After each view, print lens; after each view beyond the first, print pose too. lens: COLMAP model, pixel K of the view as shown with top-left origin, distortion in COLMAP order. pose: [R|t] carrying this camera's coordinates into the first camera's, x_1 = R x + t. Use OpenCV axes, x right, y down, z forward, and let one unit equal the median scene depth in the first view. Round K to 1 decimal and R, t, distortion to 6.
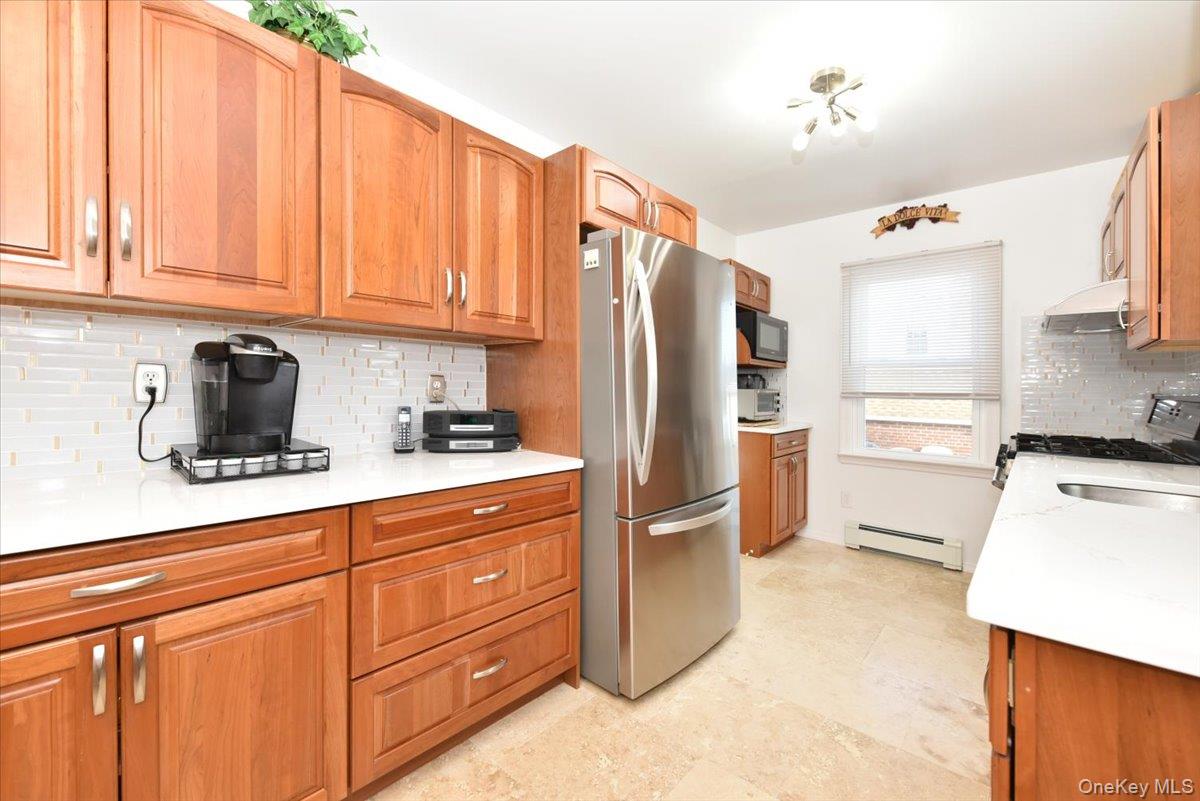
lens RADIAL K [[483.6, 0, 587.6], [0, 483.6, 385.1], [0, 0, 1]] dist [-0.007434, -0.000205]
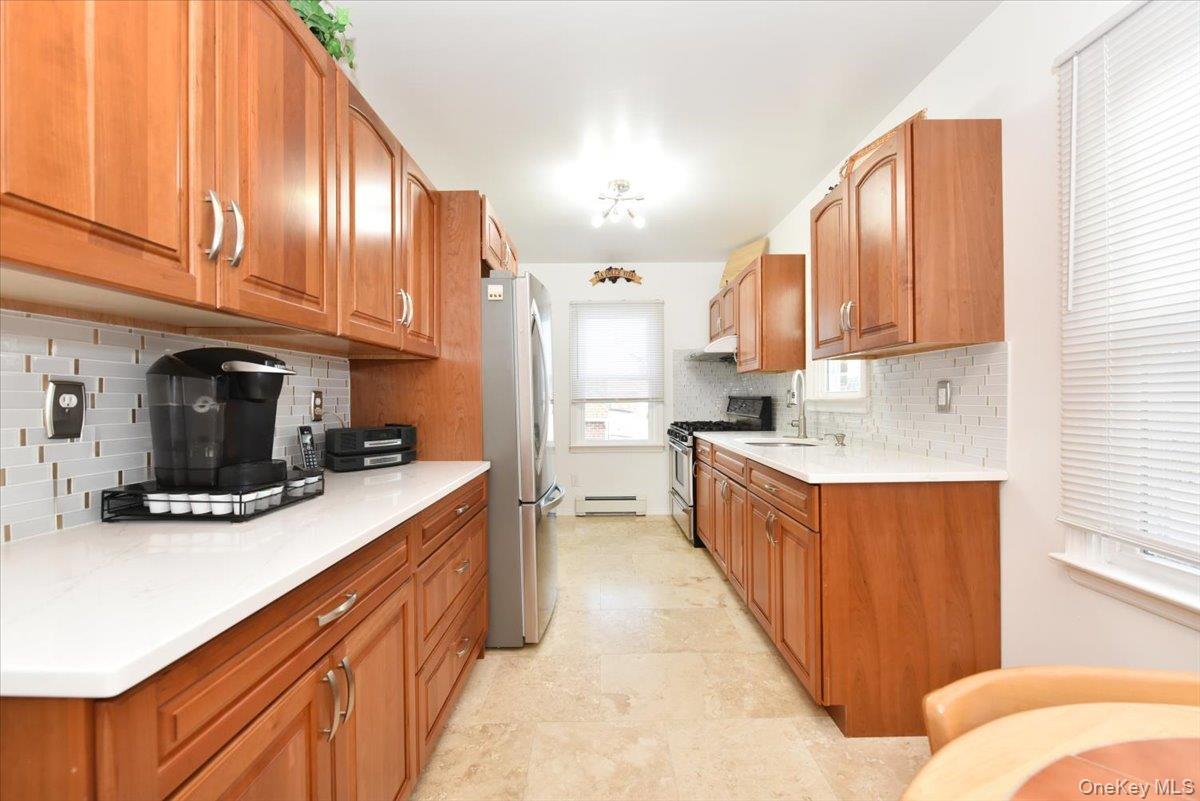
lens RADIAL K [[483.6, 0, 606.9], [0, 483.6, 400.0], [0, 0, 1]] dist [-0.007434, -0.000205]
pose [[0.733166, -0.025855, 0.679558, -0.572179], [0.017831, 0.999664, 0.018796, -0.012422], [-0.679815, -0.001663, 0.733381, -0.057537]]
